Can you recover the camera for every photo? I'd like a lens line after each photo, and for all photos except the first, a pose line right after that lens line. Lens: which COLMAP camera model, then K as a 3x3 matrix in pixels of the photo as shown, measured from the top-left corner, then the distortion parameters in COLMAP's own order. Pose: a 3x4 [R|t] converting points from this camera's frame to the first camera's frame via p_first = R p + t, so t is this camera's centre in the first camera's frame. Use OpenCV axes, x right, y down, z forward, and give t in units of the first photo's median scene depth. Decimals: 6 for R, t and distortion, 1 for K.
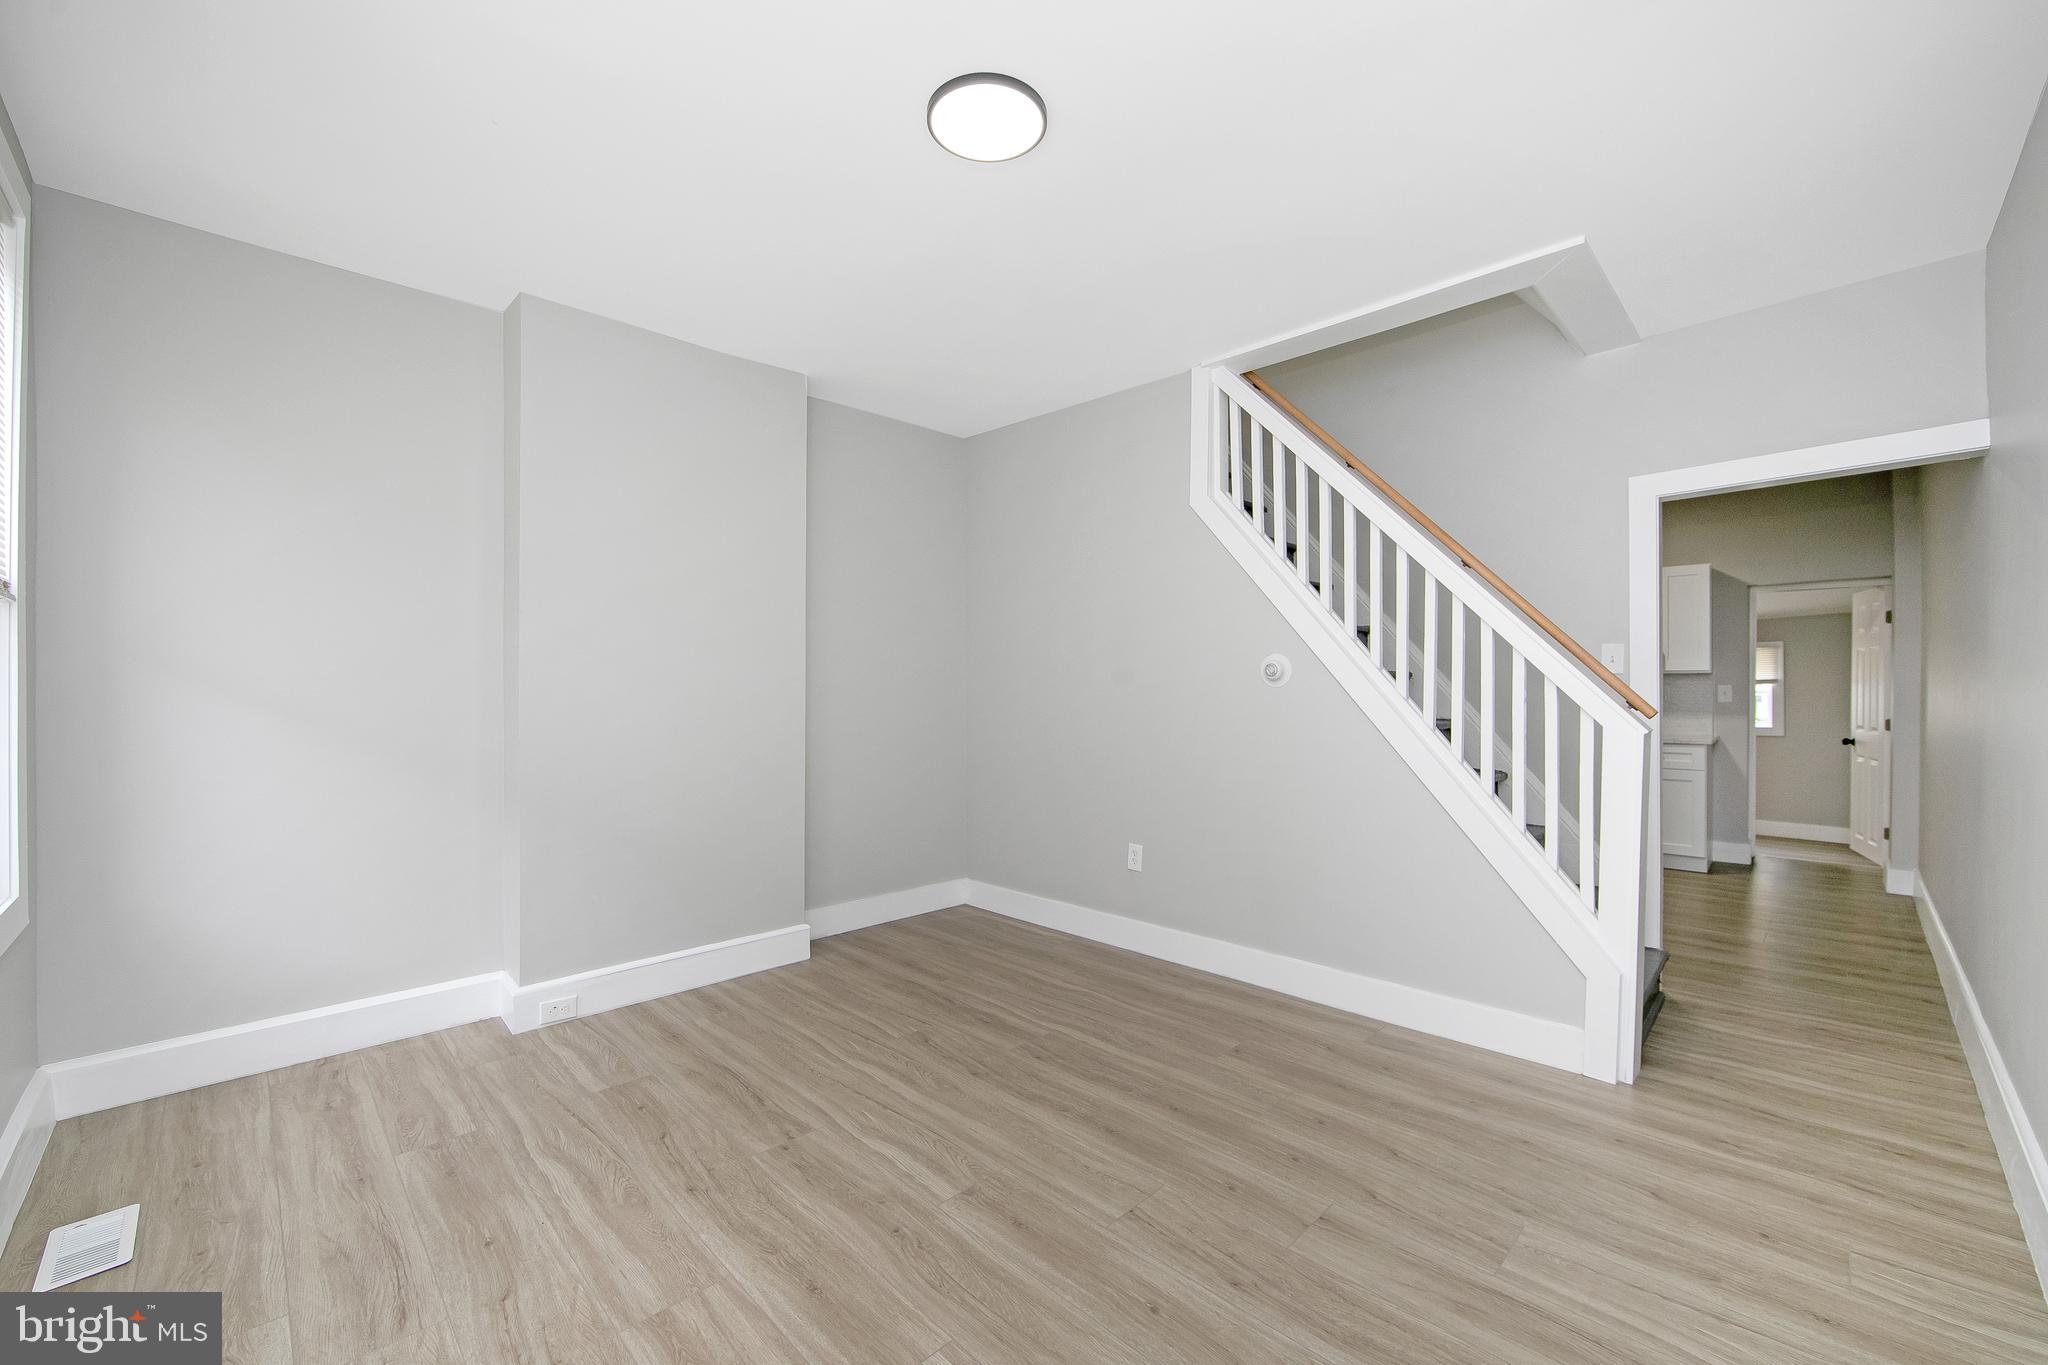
lens RADIAL K [[819.4, 0, 1016.7], [0, 819.4, 689.0], [0, 0, 1]] dist [-0.010825, 0.001466]
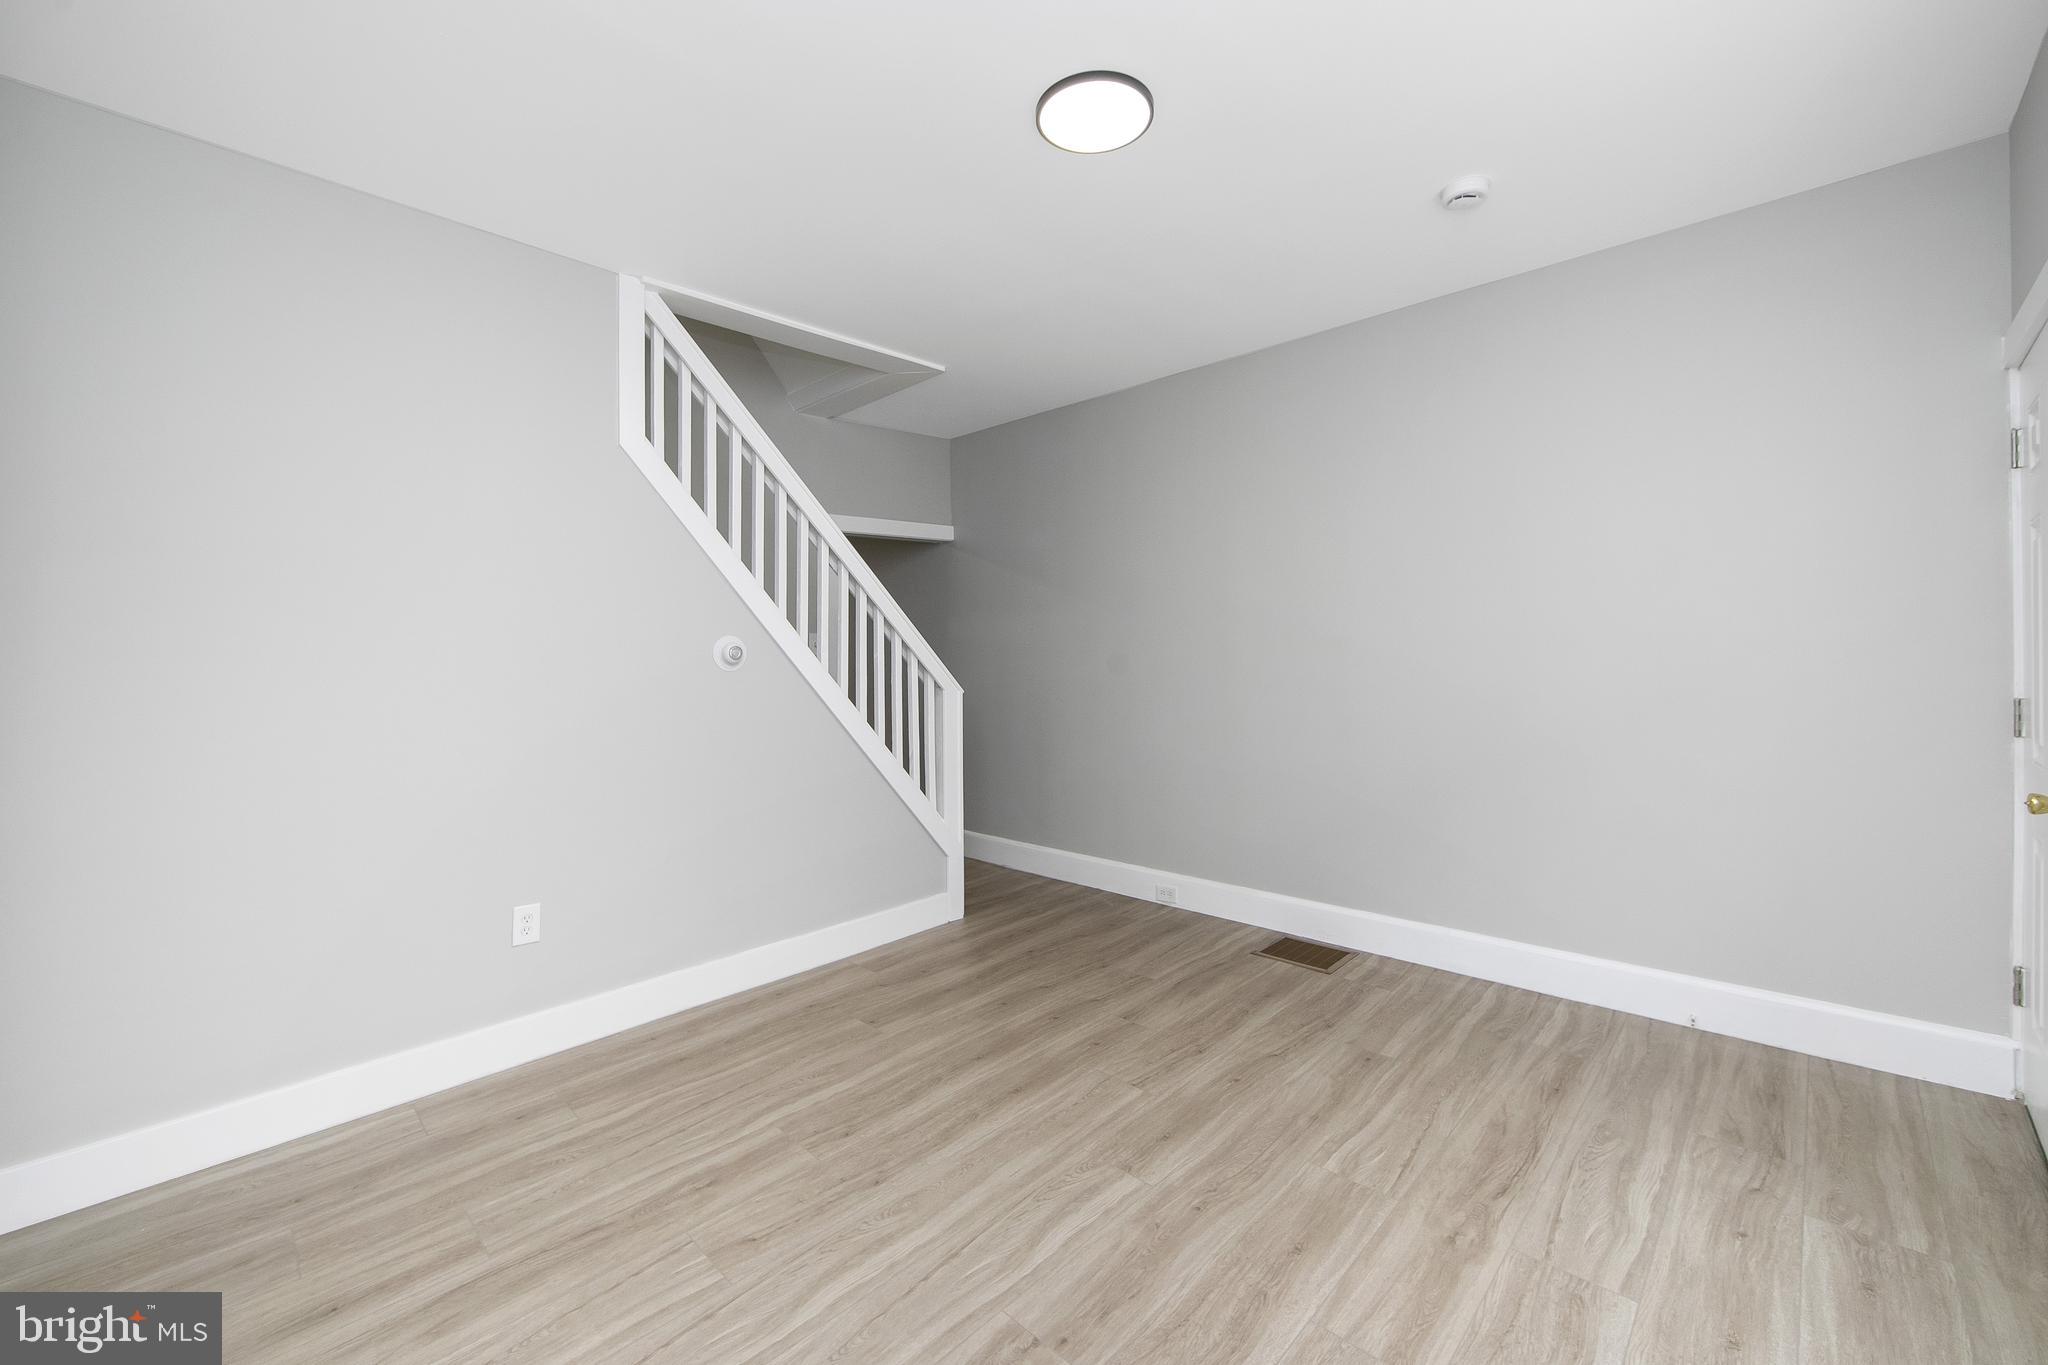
lens RADIAL K [[819.4, 0, 1040.1], [0, 819.4, 656.0], [0, 0, 1]] dist [-0.010825, 0.001466]
pose [[-0.033705, -0.004111, 0.999423, -0.954811], [0.020605, 0.999776, 0.004807, -0.025674], [-0.999219, 0.020756, -0.033613, 1.008899]]
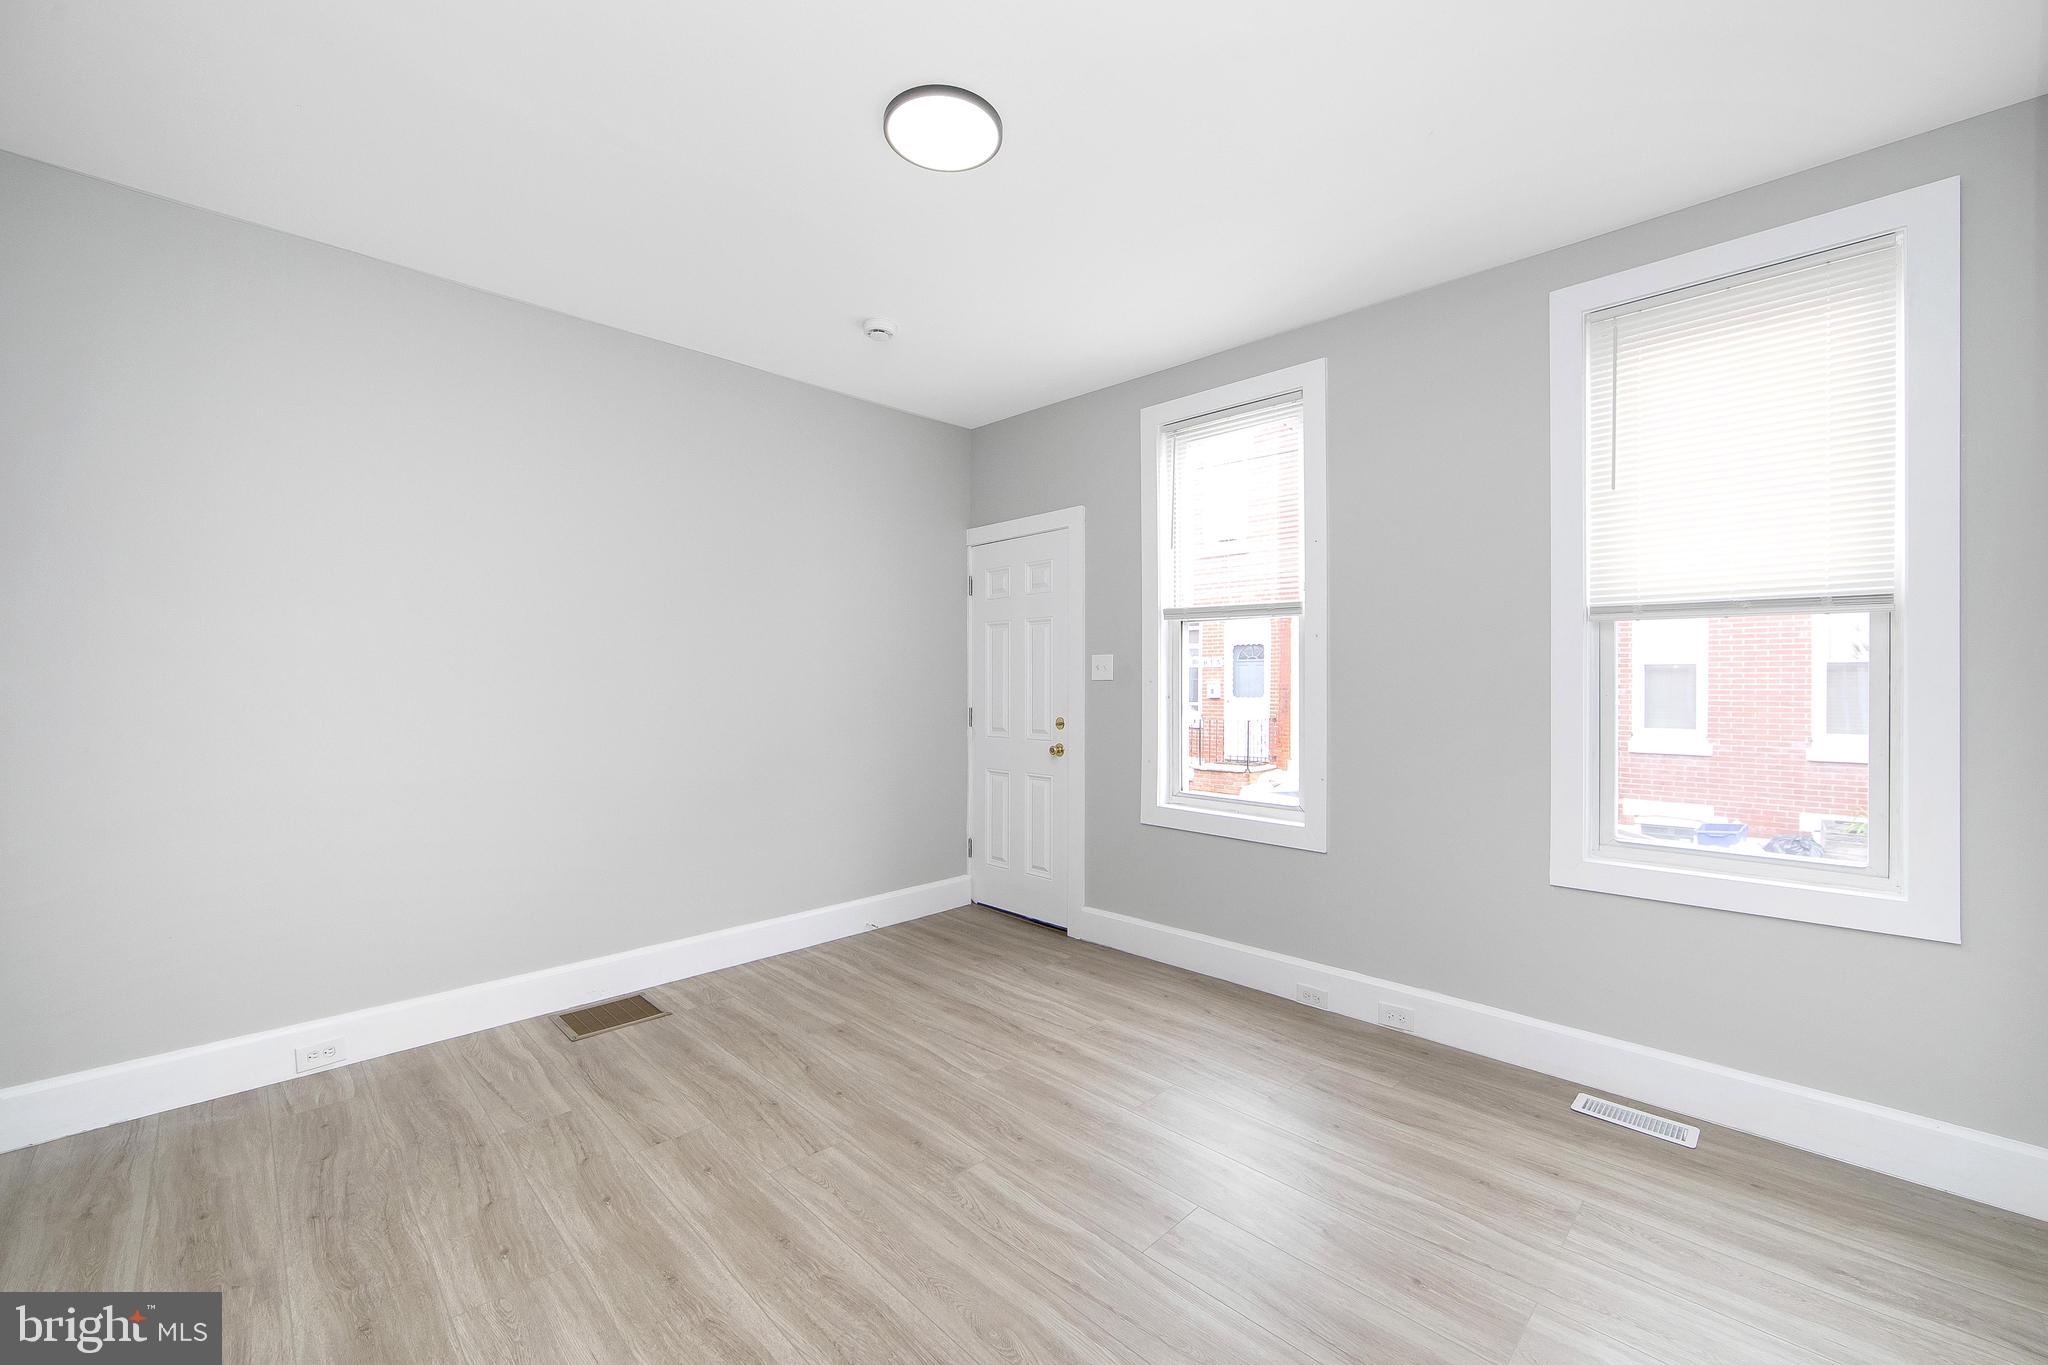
lens RADIAL K [[819.4, 0, 1011.7], [0, 819.4, 668.9], [0, 0, 1]] dist [-0.010825, 0.001466]
pose [[-0.999992, -0.003022, -0.002543, -0.108607], [-0.002995, 0.999940, -0.010545, -0.016857], [0.002575, -0.010537, -0.999941, 1.841640]]
